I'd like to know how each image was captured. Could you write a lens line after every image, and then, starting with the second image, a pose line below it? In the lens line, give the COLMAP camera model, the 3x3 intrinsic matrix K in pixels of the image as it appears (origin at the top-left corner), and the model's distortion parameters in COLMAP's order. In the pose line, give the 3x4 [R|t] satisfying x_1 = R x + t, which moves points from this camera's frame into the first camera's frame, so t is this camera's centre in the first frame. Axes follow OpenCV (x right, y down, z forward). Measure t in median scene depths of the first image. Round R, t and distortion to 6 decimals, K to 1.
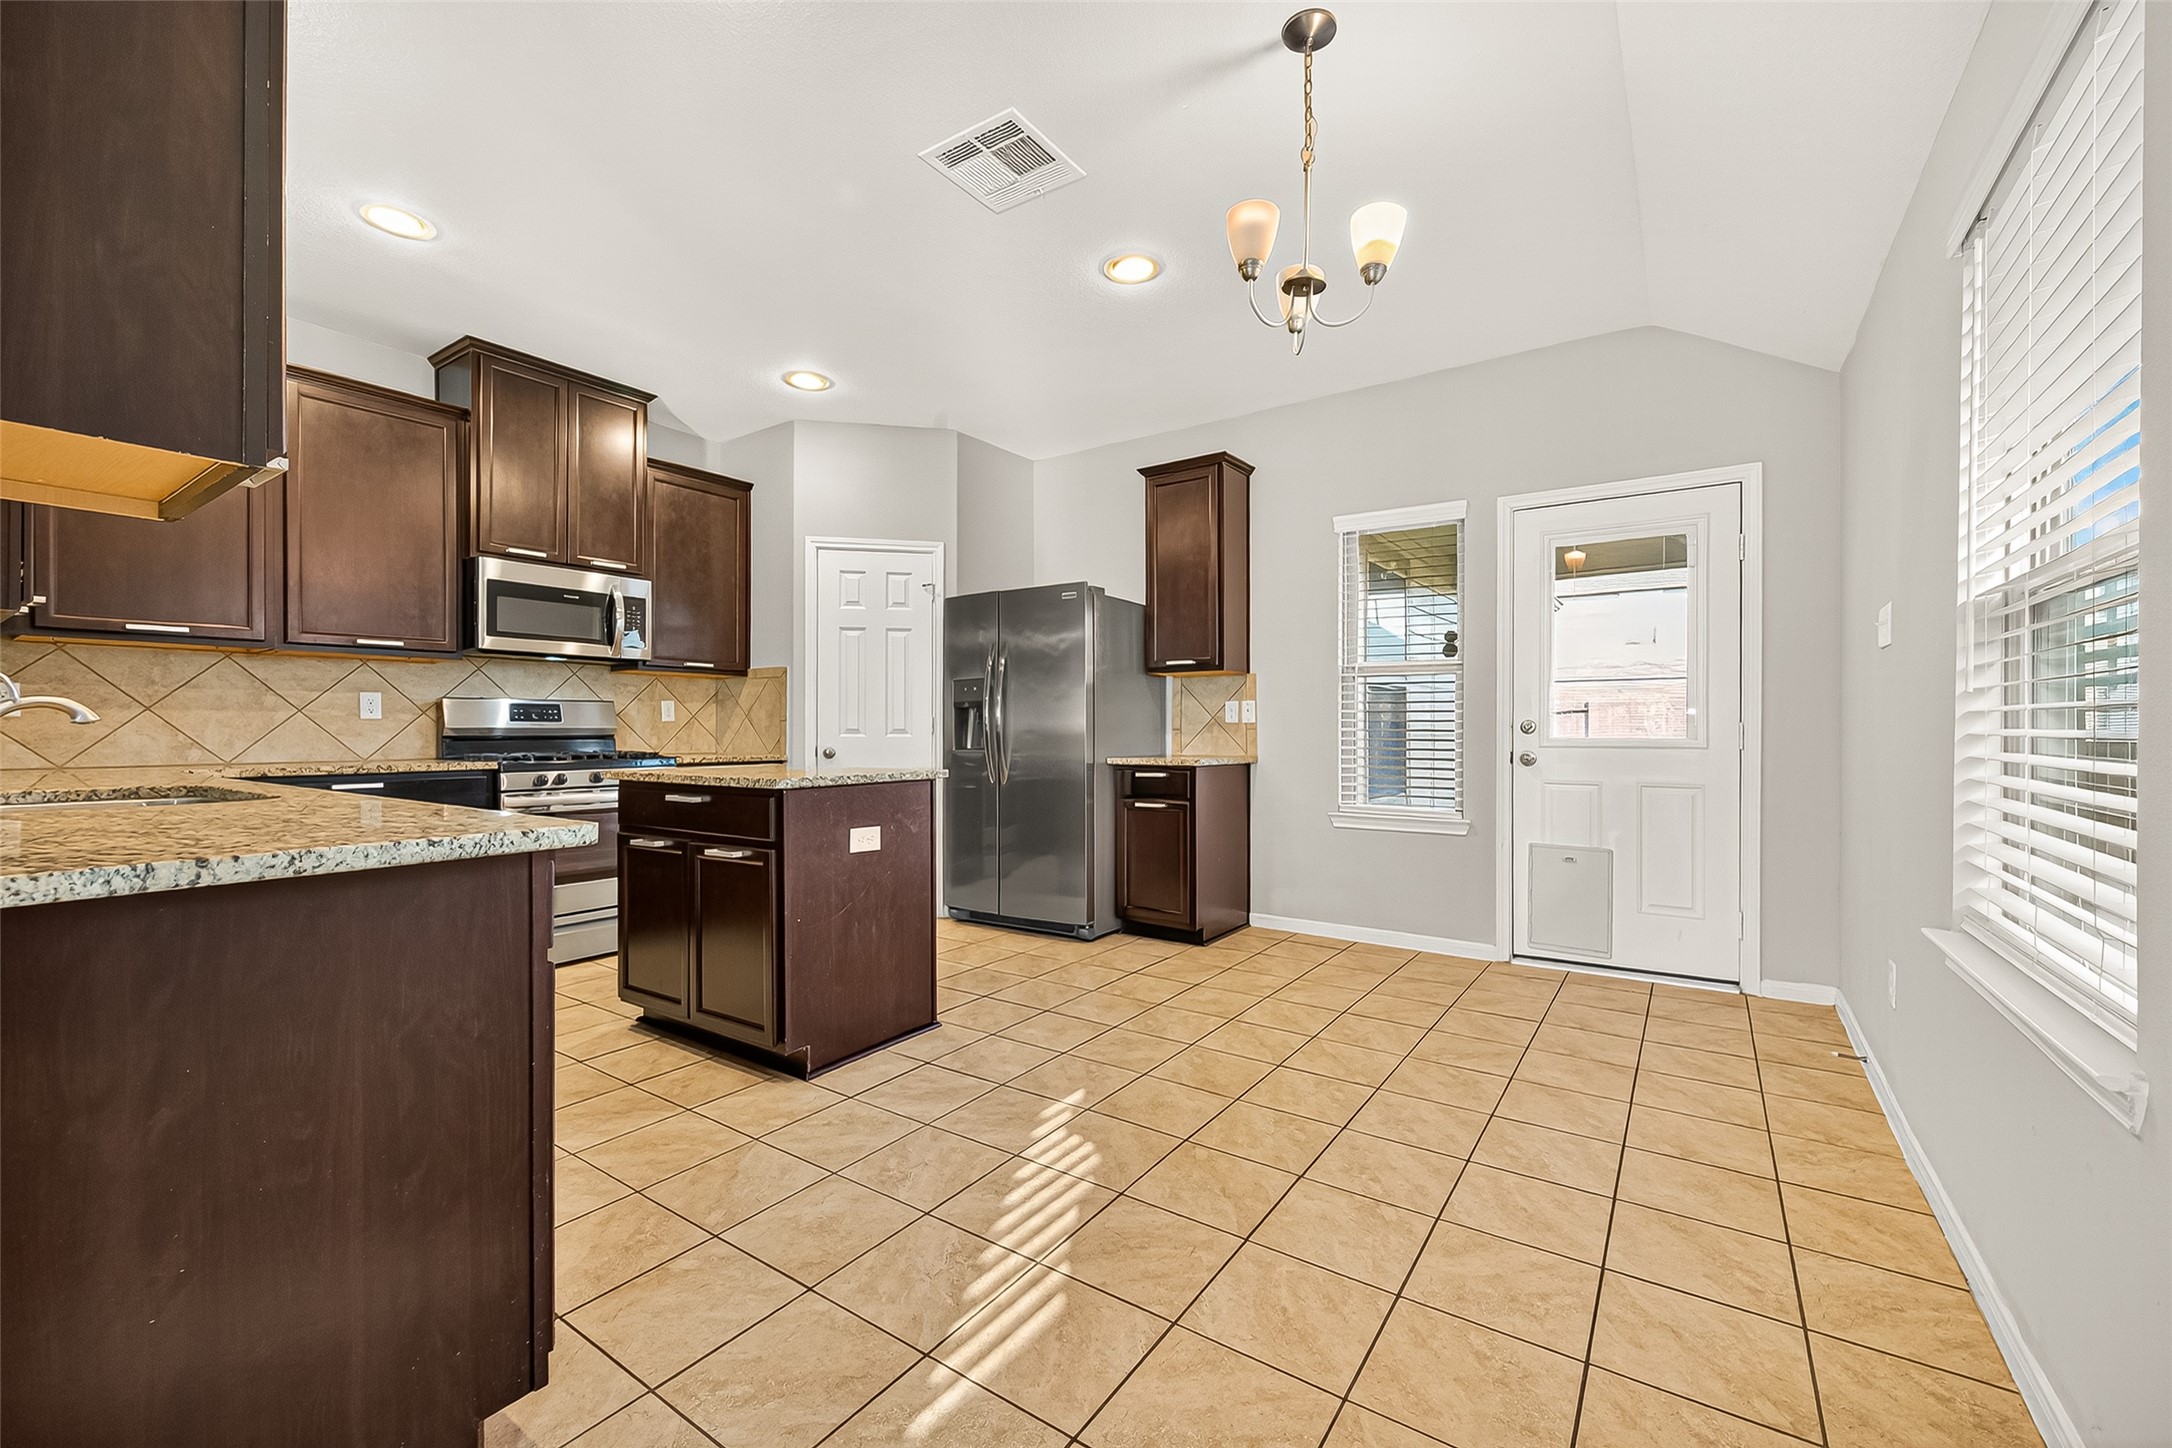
lens RADIAL K [[865.8, 0, 1155.7], [0, 865.8, 726.6], [0, 0, 1]] dist [0.001580, -0.000877]
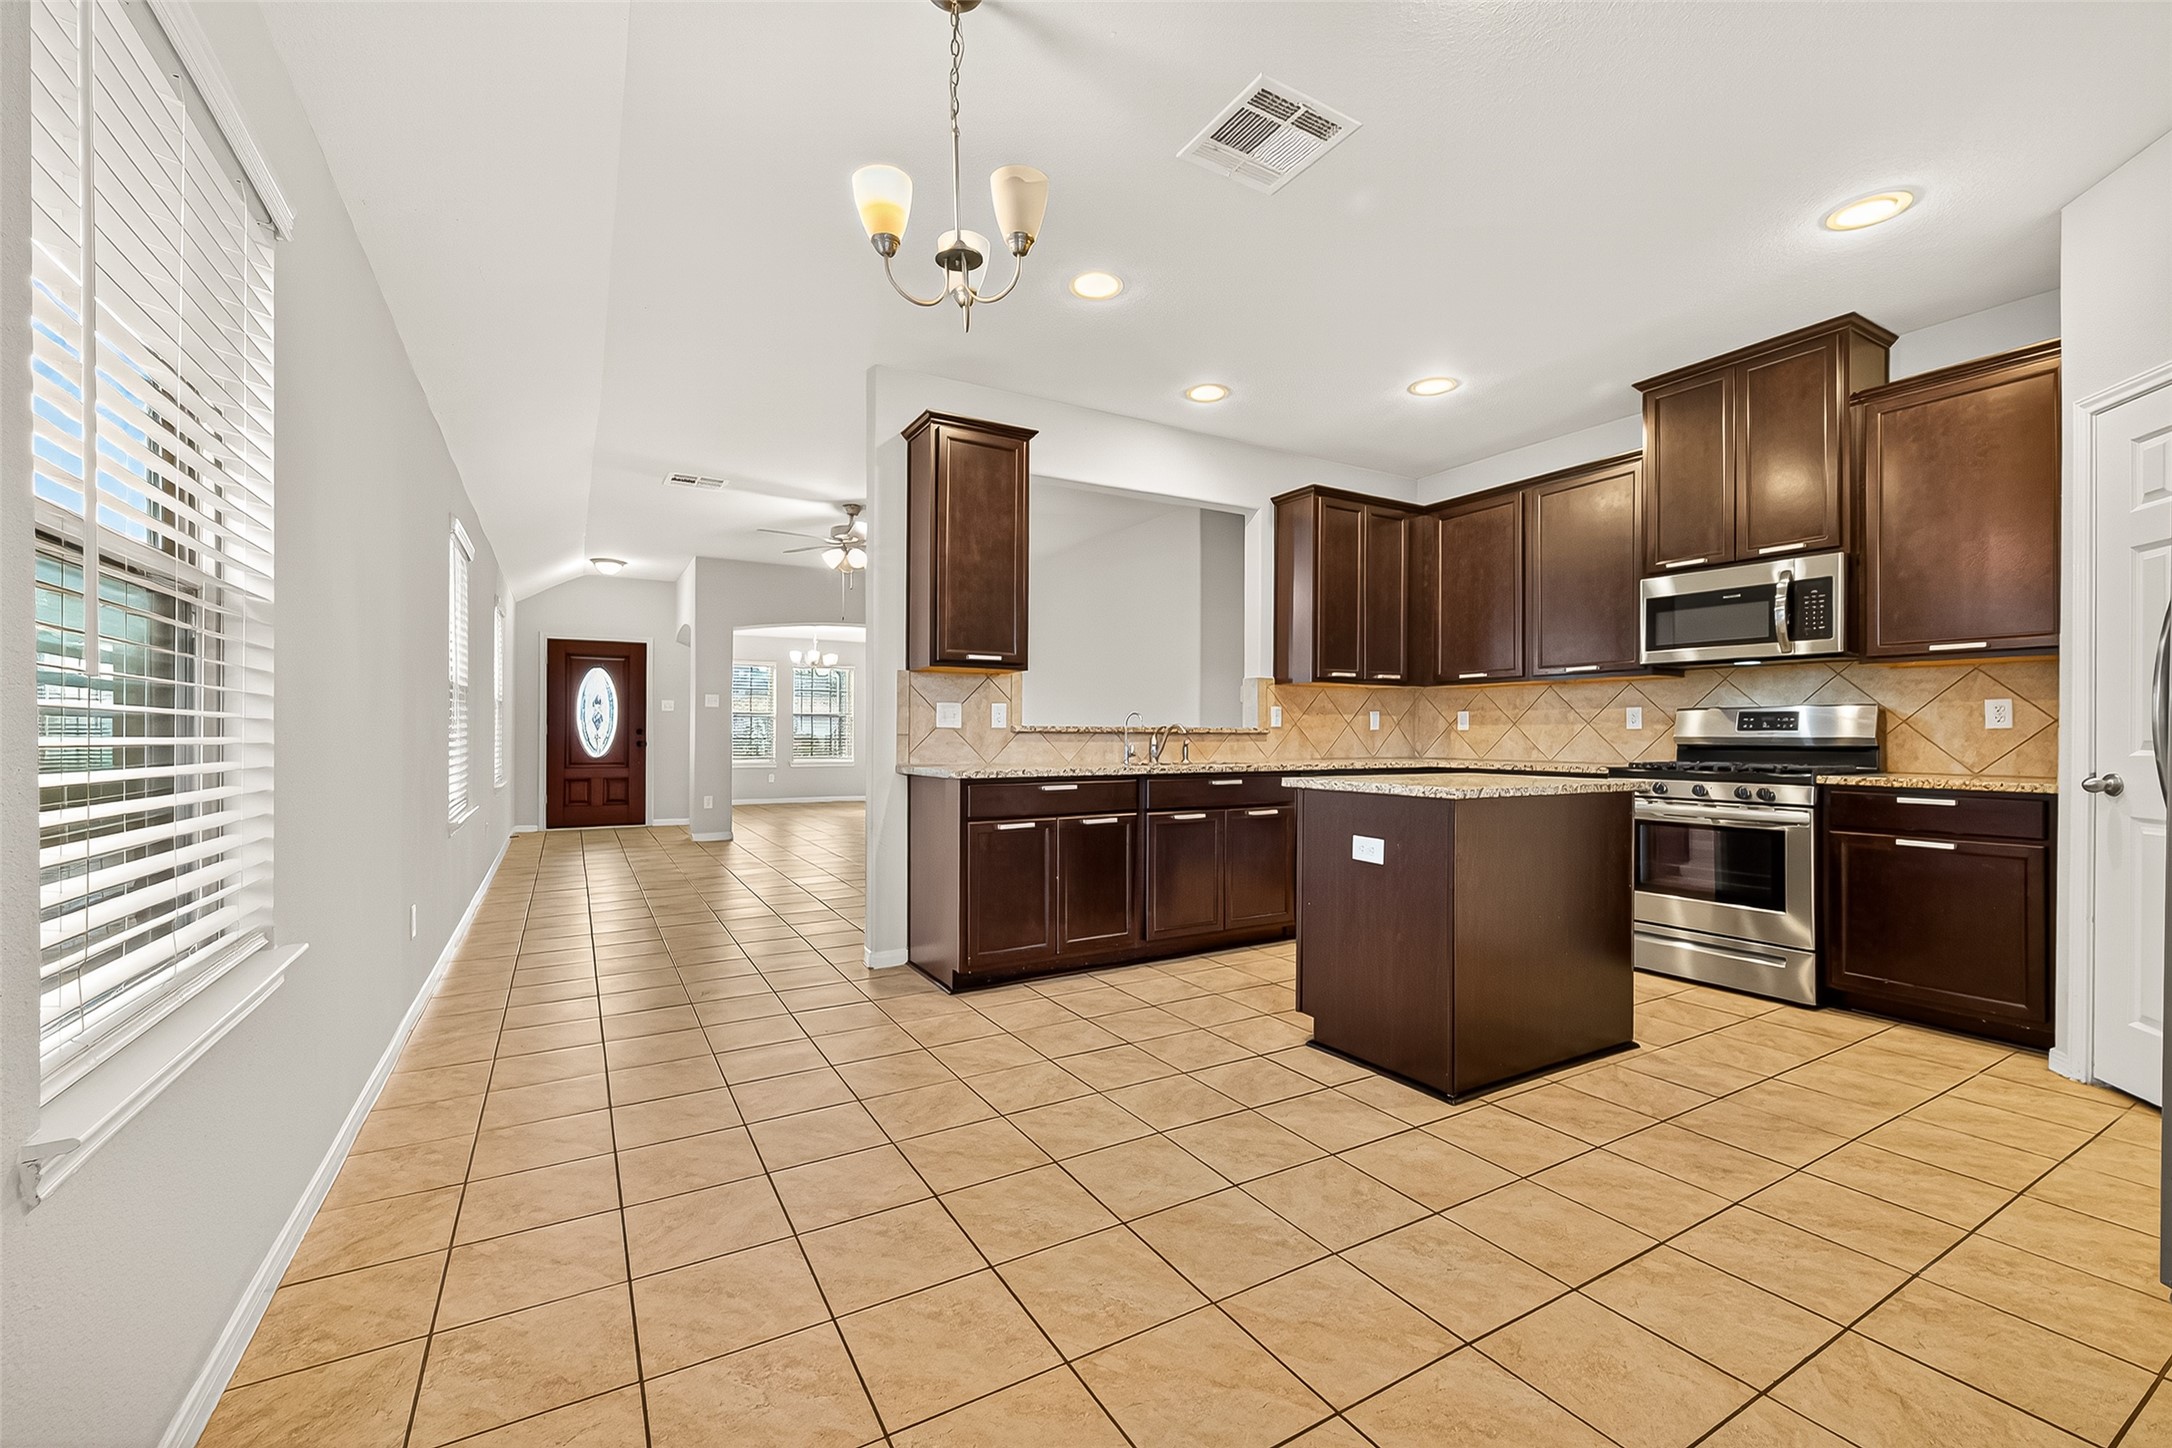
lens RADIAL K [[865.8, 0, 1050.6], [0, 865.8, 723.1], [0, 0, 1]] dist [0.001580, -0.000877]
pose [[-0.485078, -0.013486, -0.874367, 0.563051], [-0.001112, 0.999890, -0.014805, 0.000962], [0.874470, -0.006209, -0.485040, 0.927024]]
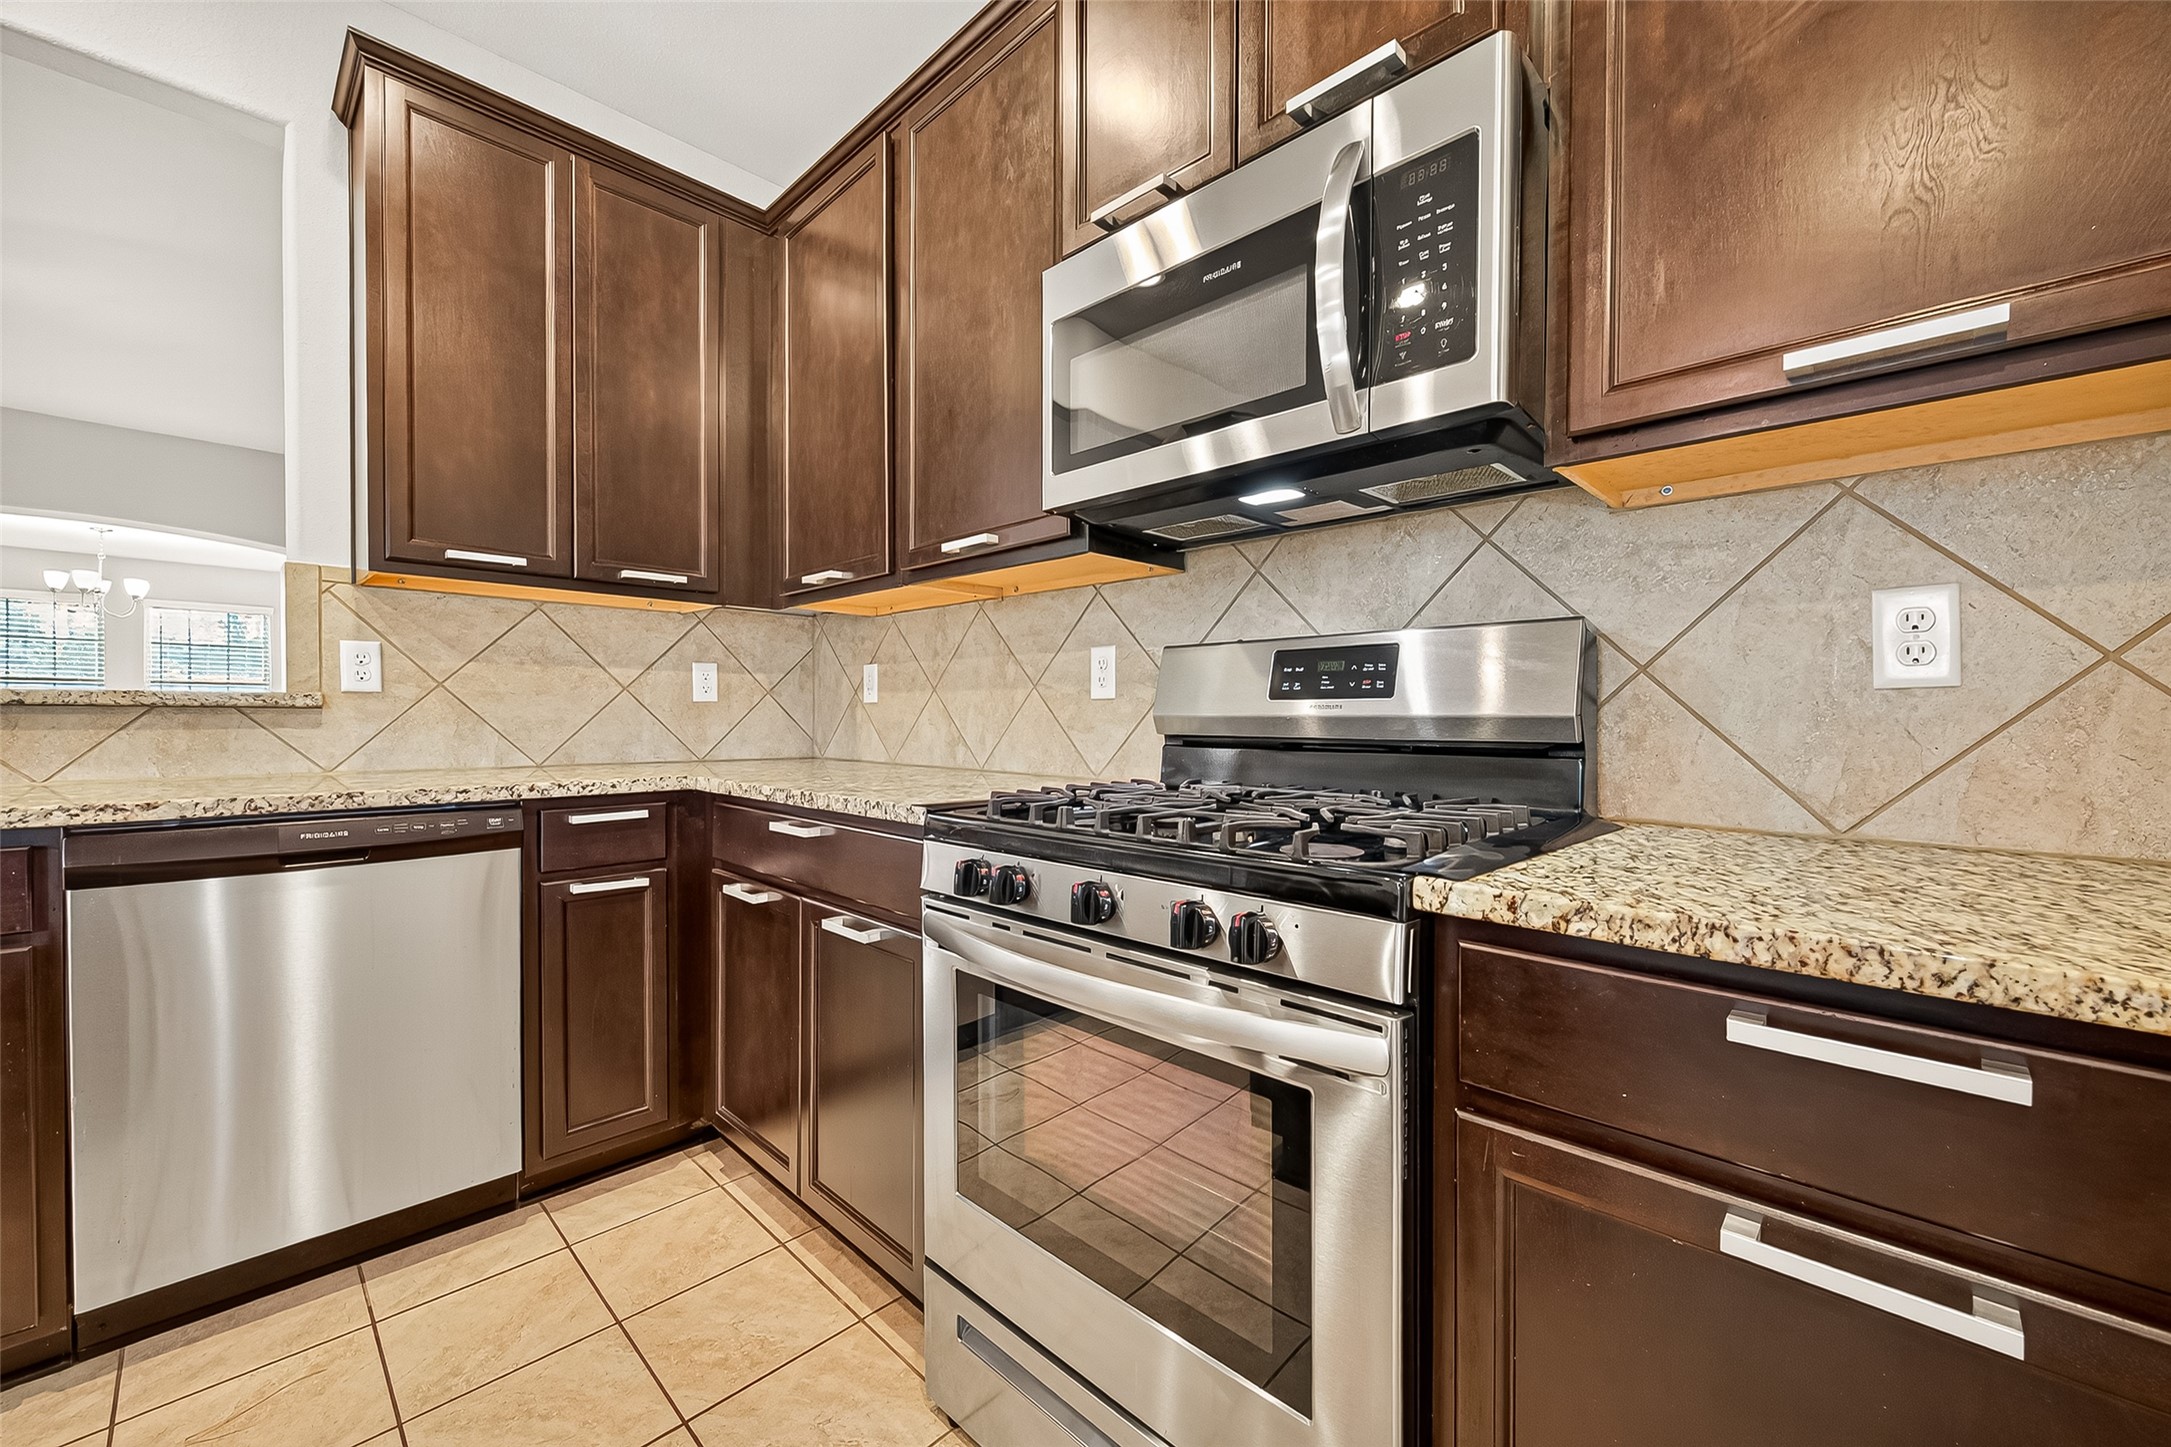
lens RADIAL K [[865.4, 0, 1077.8], [0, 865.4, 717.3], [0, 0, 1]] dist [0.001580, -0.000877]
pose [[-0.209228, -0.000097, -0.977867, -0.429230], [-0.001117, 0.999999, 0.000140, 0.002385], [0.977866, 0.001122, -0.209228, 1.160334]]
